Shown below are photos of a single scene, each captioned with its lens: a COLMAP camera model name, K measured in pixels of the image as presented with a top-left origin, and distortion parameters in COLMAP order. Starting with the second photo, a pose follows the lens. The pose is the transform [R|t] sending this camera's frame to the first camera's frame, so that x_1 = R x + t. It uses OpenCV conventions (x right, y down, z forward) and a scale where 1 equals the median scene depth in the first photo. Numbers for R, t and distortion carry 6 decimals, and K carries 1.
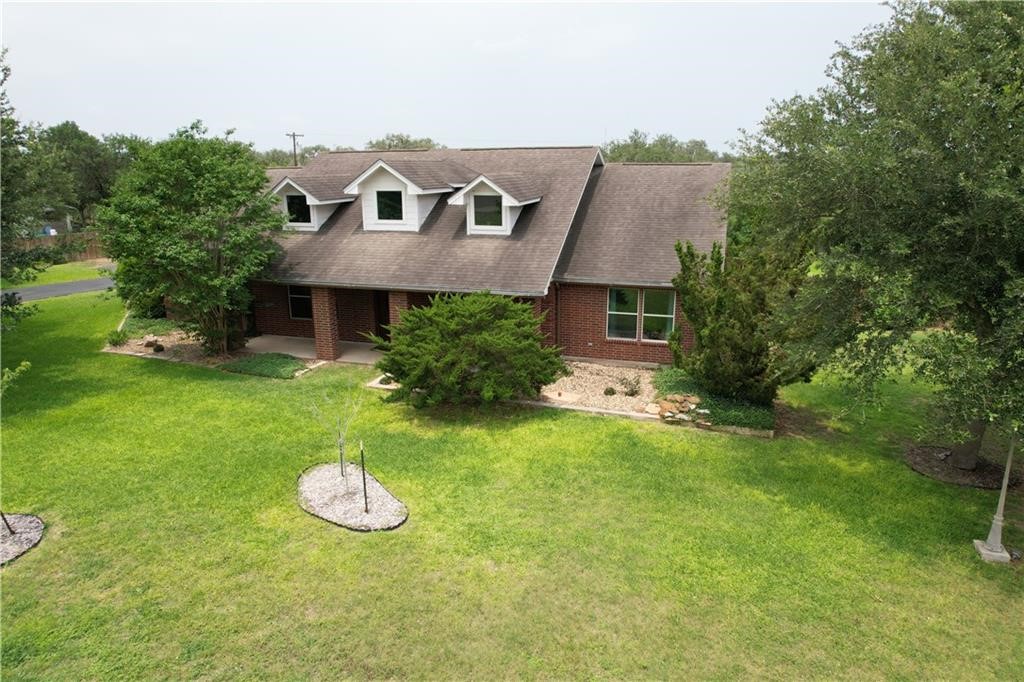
lens RADIAL K [[653.2, 0, 511.0], [0, 653.2, 351.7], [0, 0, 1]] dist [-0.078351, 0.075854]
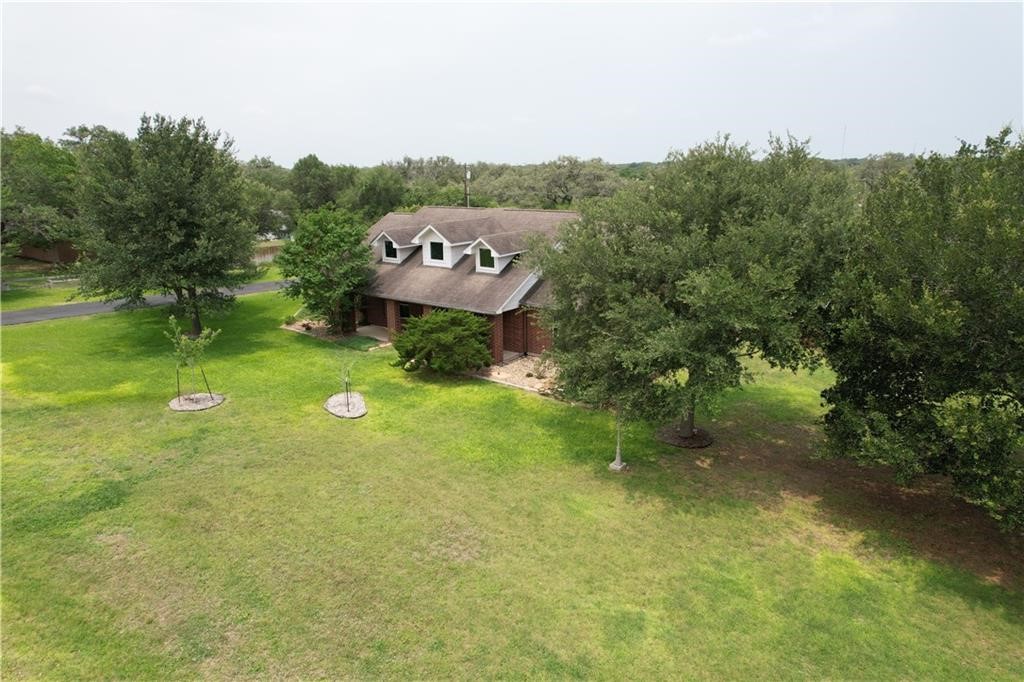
lens RADIAL K [[653.2, 0, 511.0], [0, 653.2, 351.7], [0, 0, 1]] dist [-0.078351, 0.075854]
pose [[0.946592, 0.086280, -0.310676, 0.532436], [-0.085727, 0.996199, 0.015460, -0.016686], [0.310829, 0.011999, 0.950390, -0.499812]]
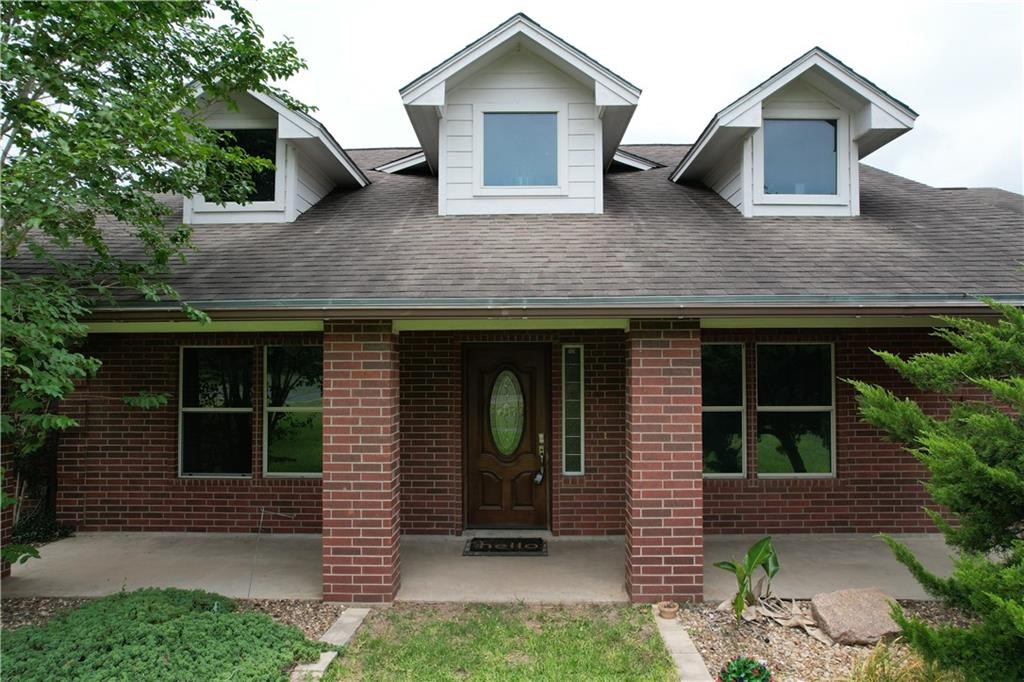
lens RADIAL K [[653.2, 0, 511.0], [0, 653.2, 351.7], [0, 0, 1]] dist [-0.078351, 0.075854]
pose [[0.958252, 0.008129, 0.285810, -0.309377], [0.075604, 0.956814, -0.280696, -0.007334], [-0.275749, 0.290586, 0.916255, 0.714528]]
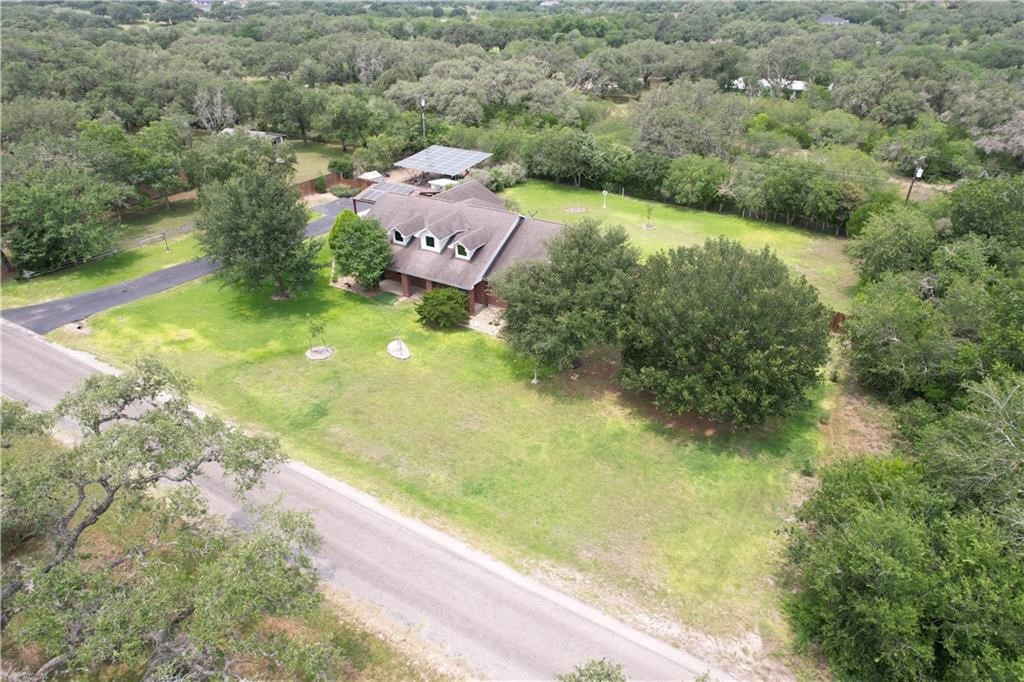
lens RADIAL K [[653.2, 0, 511.0], [0, 653.2, 351.7], [0, 0, 1]] dist [-0.078351, 0.075854]
pose [[0.973214, 0.114918, -0.199119, 0.747925], [-0.061551, 0.964731, 0.255941, -0.512682], [0.221508, -0.236830, 0.945963, -1.623423]]
